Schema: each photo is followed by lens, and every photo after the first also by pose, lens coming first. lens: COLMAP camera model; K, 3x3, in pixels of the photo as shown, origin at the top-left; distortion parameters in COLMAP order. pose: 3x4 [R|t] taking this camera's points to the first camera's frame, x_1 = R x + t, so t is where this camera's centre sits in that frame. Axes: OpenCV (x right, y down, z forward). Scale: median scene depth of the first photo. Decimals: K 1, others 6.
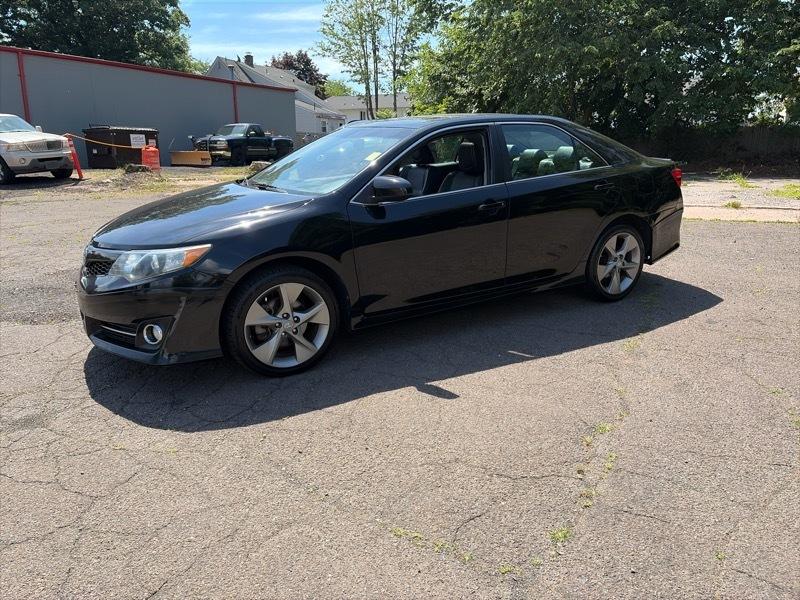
lens RADIAL K [[605.7, 0, 409.1], [0, 605.7, 302.3], [0, 0, 1]] dist [0.040629, -0.031269]
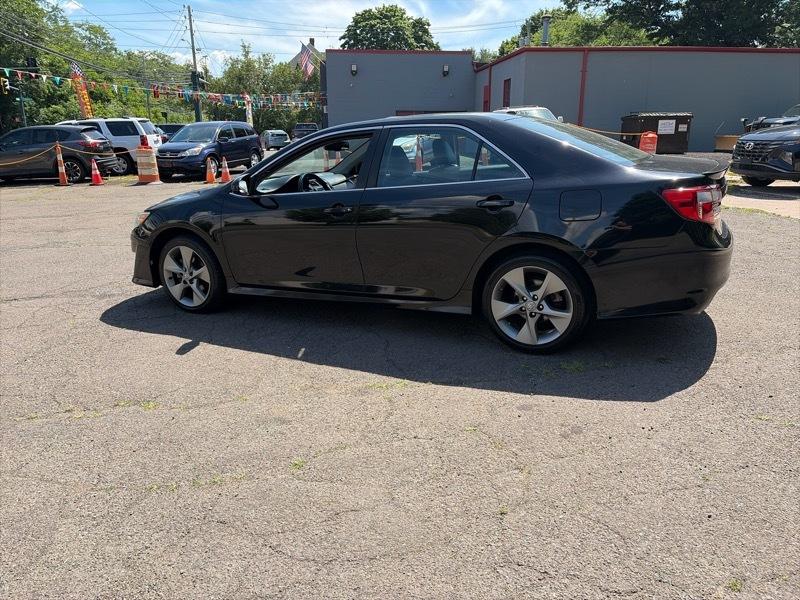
lens RADIAL K [[605.7, 0, 400.5], [0, 605.7, 304.0], [0, 0, 1]] dist [0.040629, -0.031269]
pose [[0.535603, 0.225689, -0.813753, 0.276815], [-0.199634, 0.970151, 0.137668, -0.043563], [0.820534, 0.088718, 0.564671, 0.136305]]
